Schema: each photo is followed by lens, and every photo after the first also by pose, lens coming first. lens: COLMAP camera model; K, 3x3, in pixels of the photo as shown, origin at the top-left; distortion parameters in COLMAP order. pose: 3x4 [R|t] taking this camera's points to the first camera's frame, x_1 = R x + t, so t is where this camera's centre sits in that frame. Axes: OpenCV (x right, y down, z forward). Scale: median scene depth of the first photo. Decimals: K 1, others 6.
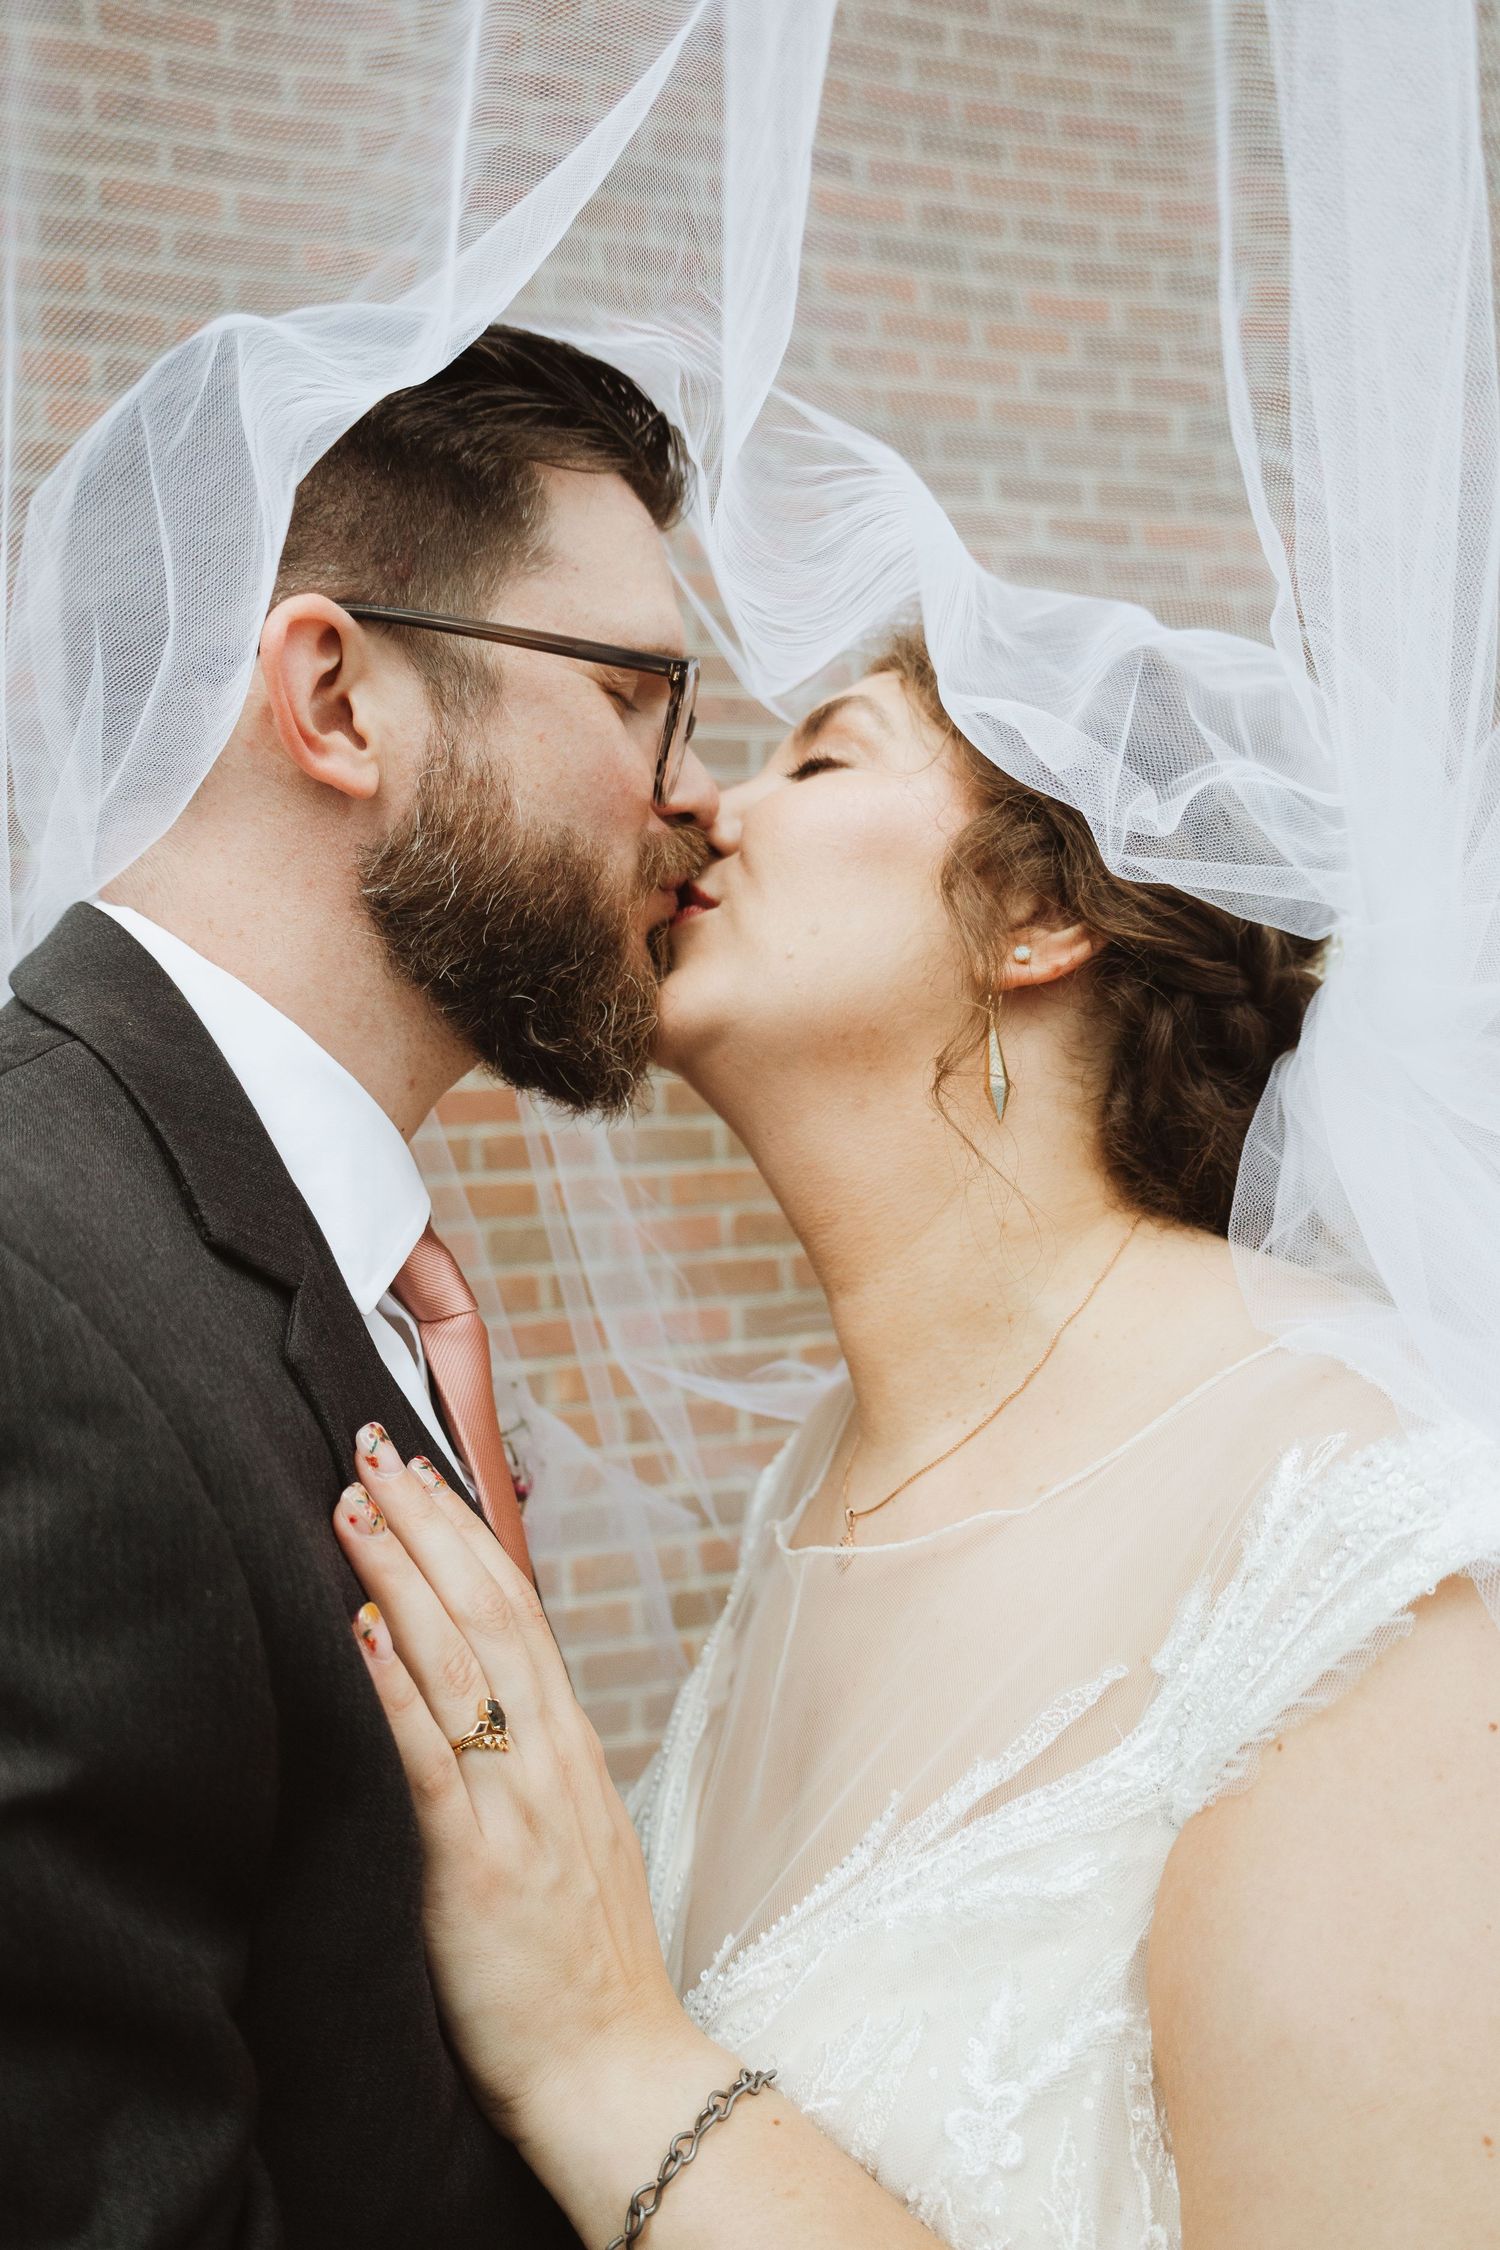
lens RADIAL K [[1650.0, 0, 695.1], [0, 1650.0, 1124.9], [0, 0, 1]] dist [0.072143, -0.003180]
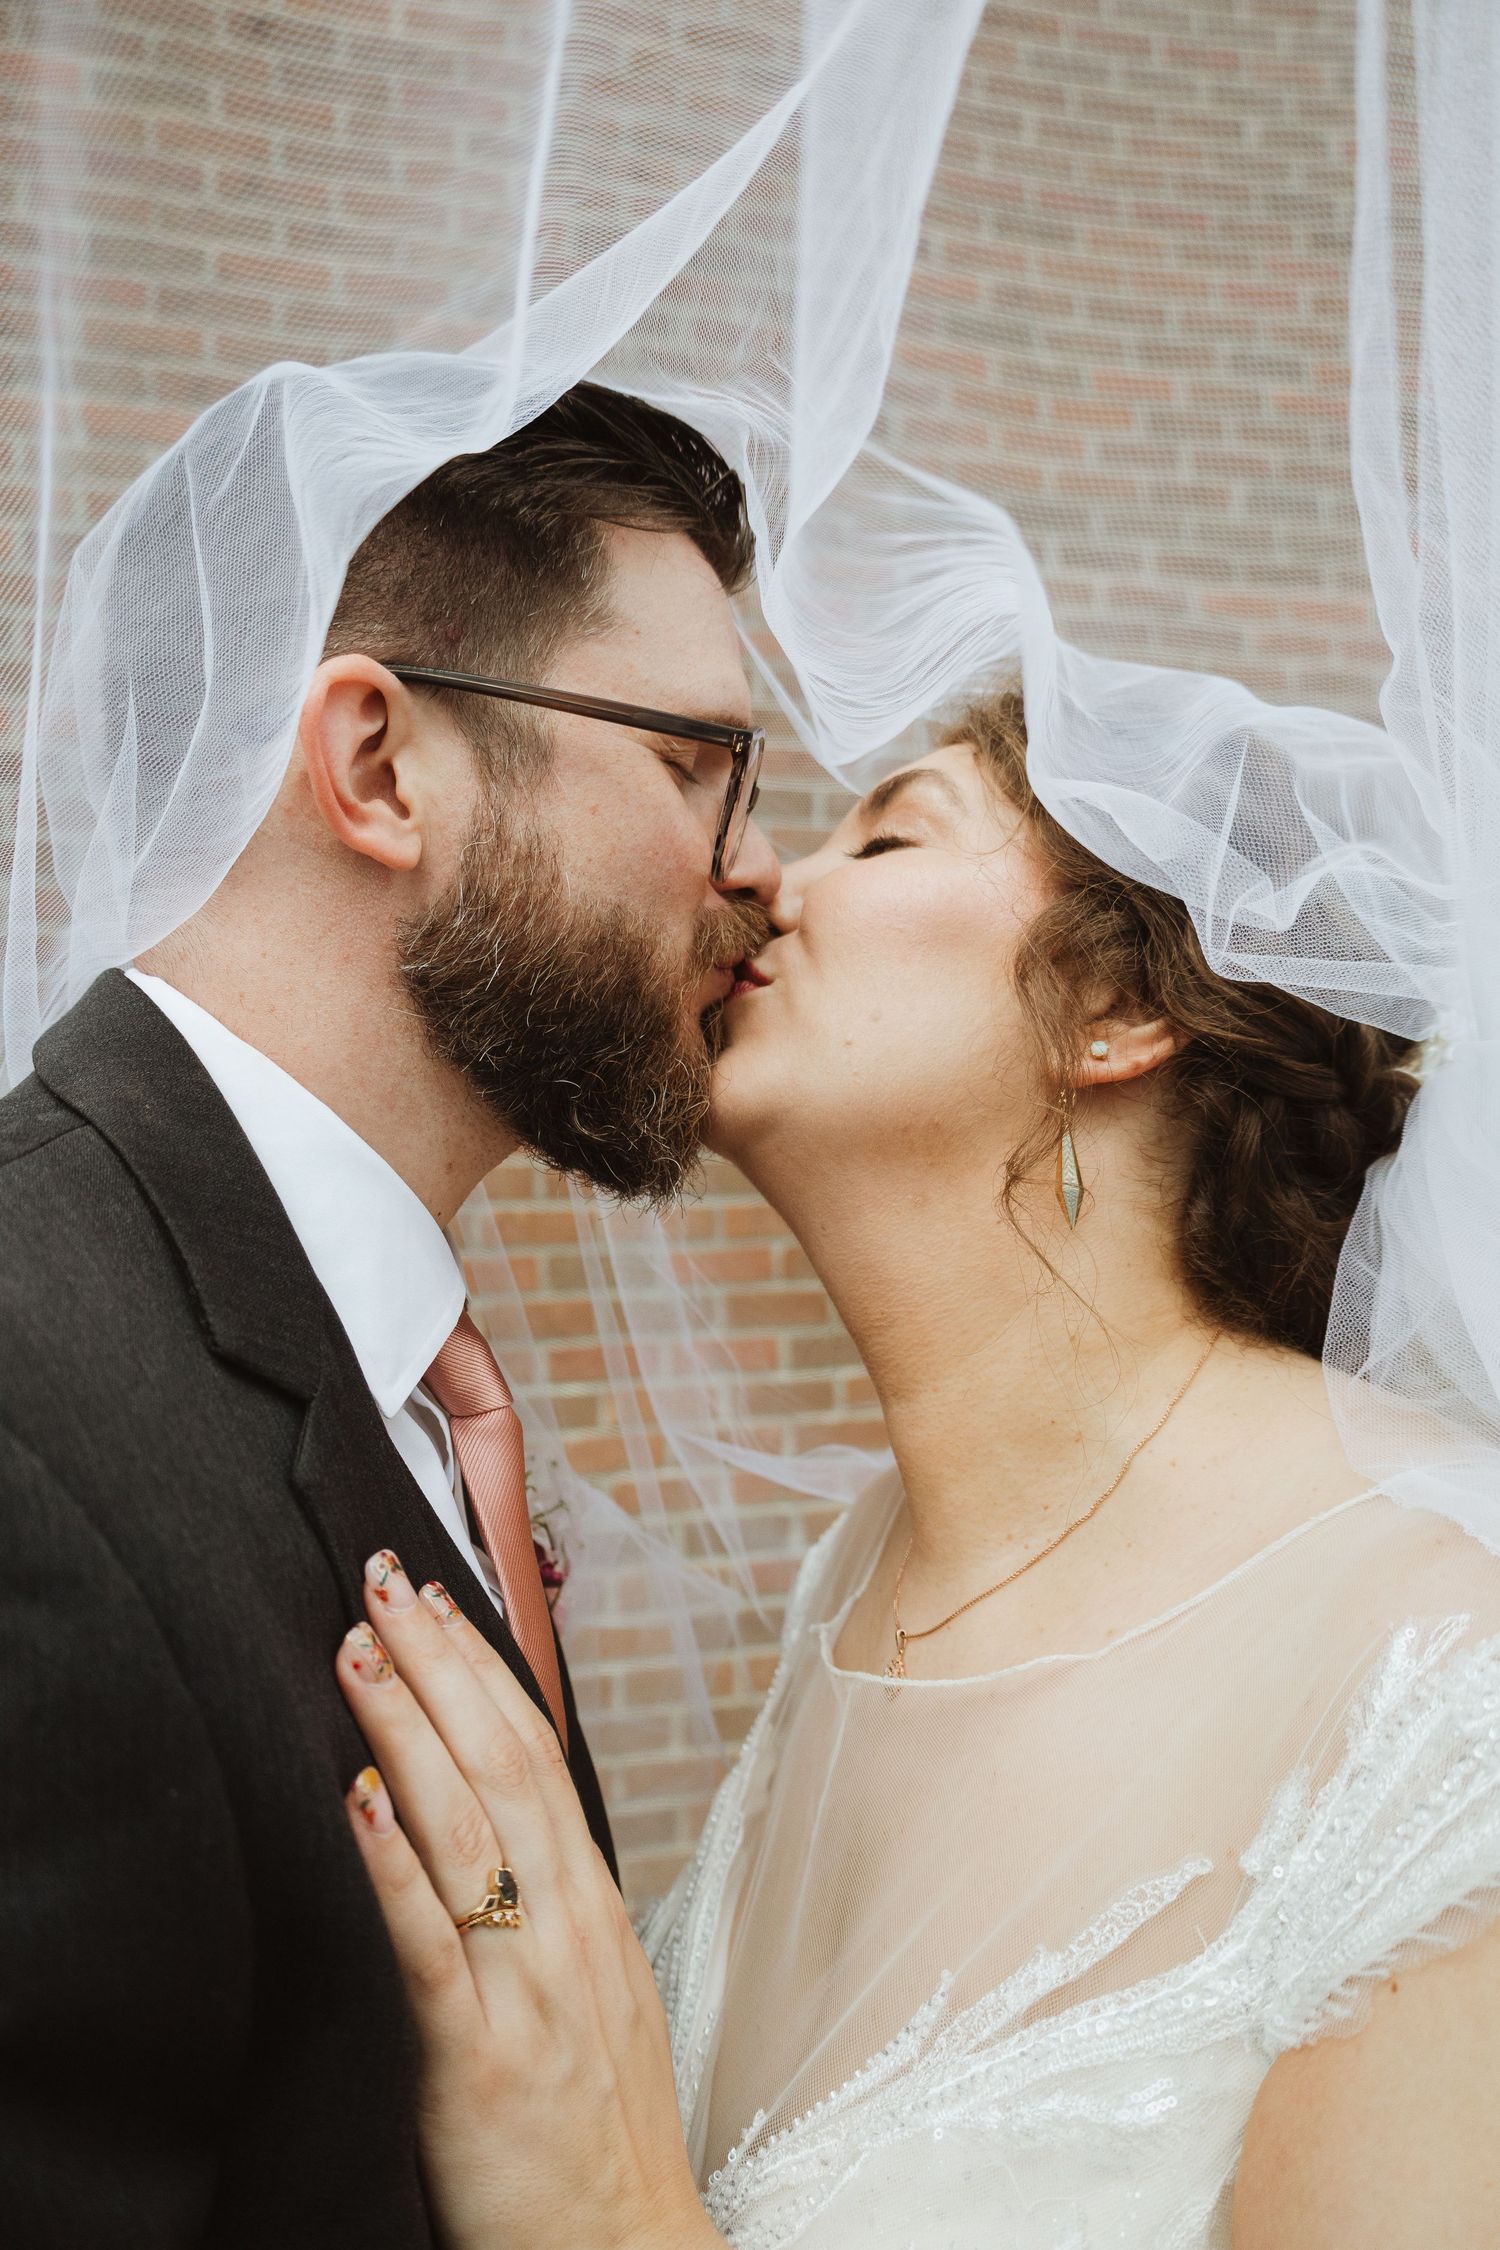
lens RADIAL K [[1543.0, 0, 707.4], [0, 1543.0, 1139.7], [0, 0, 1]] dist [0.062264, -0.004673]
pose [[0.999146, 0.027604, -0.030751, 0.004025], [-0.027705, 0.999612, -0.002858, -0.043467], [0.030660, 0.003707, 0.999523, 0.116849]]
